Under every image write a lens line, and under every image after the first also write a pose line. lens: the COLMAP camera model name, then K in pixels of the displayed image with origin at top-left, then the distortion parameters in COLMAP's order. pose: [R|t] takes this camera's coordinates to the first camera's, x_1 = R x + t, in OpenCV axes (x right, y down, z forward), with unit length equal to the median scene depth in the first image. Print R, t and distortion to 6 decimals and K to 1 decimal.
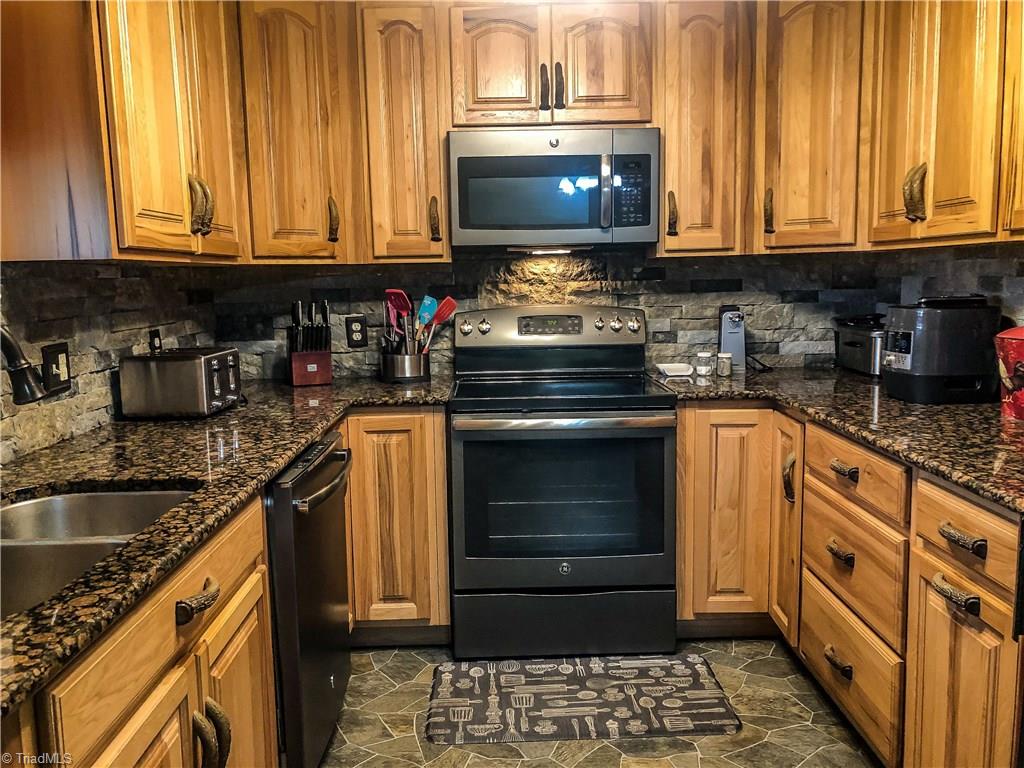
lens RADIAL K [[832.5, 0, 514.3], [0, 832.5, 380.3], [0, 0, 1]] dist [0.063136, -0.102848]
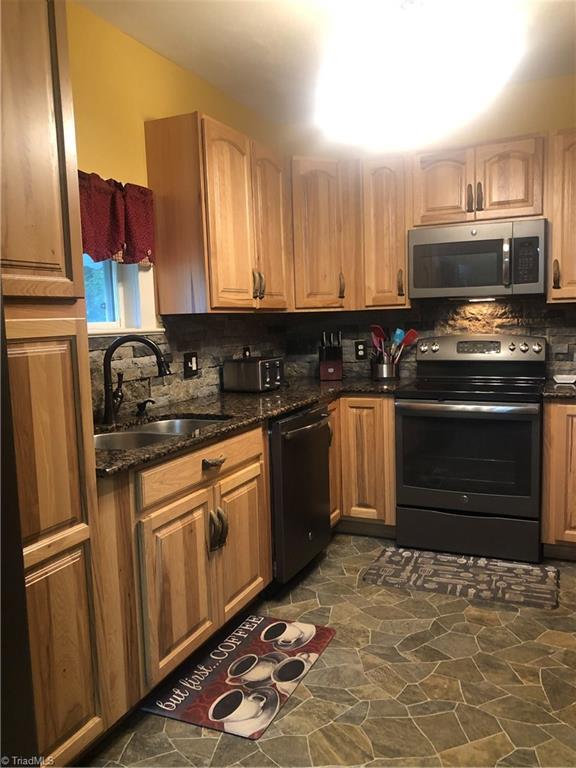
lens RADIAL K [[622.8, 0, 298.1], [0, 622.8, 380.7], [0, 0, 1]] dist [0.089573, -0.197209]
pose [[0.907289, 0.035817, -0.418980, 0.260281], [-0.041526, 0.999127, -0.004511, 0.016920], [0.418452, 0.021492, 0.907984, -0.224612]]
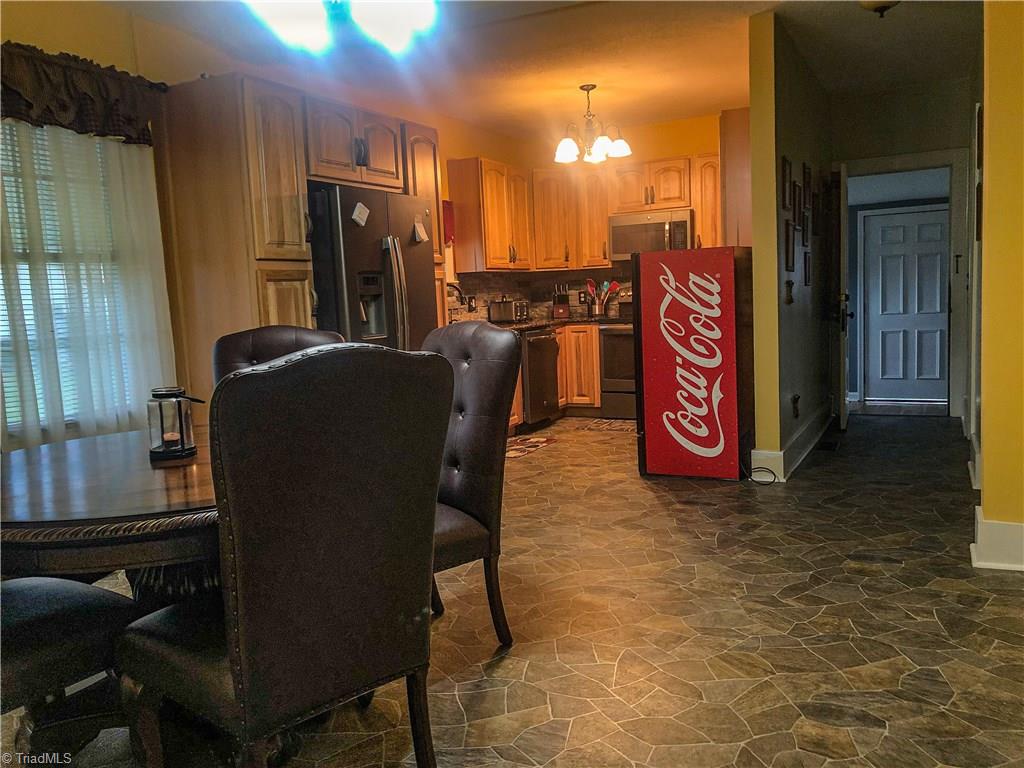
lens RADIAL K [[832.5, 0, 514.3], [0, 832.5, 380.3], [0, 0, 1]] dist [0.063136, -0.102848]
pose [[0.887712, 0.028872, -0.459494, 0.870952], [-0.030004, 0.999538, 0.004839, 0.204494], [0.459421, 0.009491, 0.888168, -1.430205]]
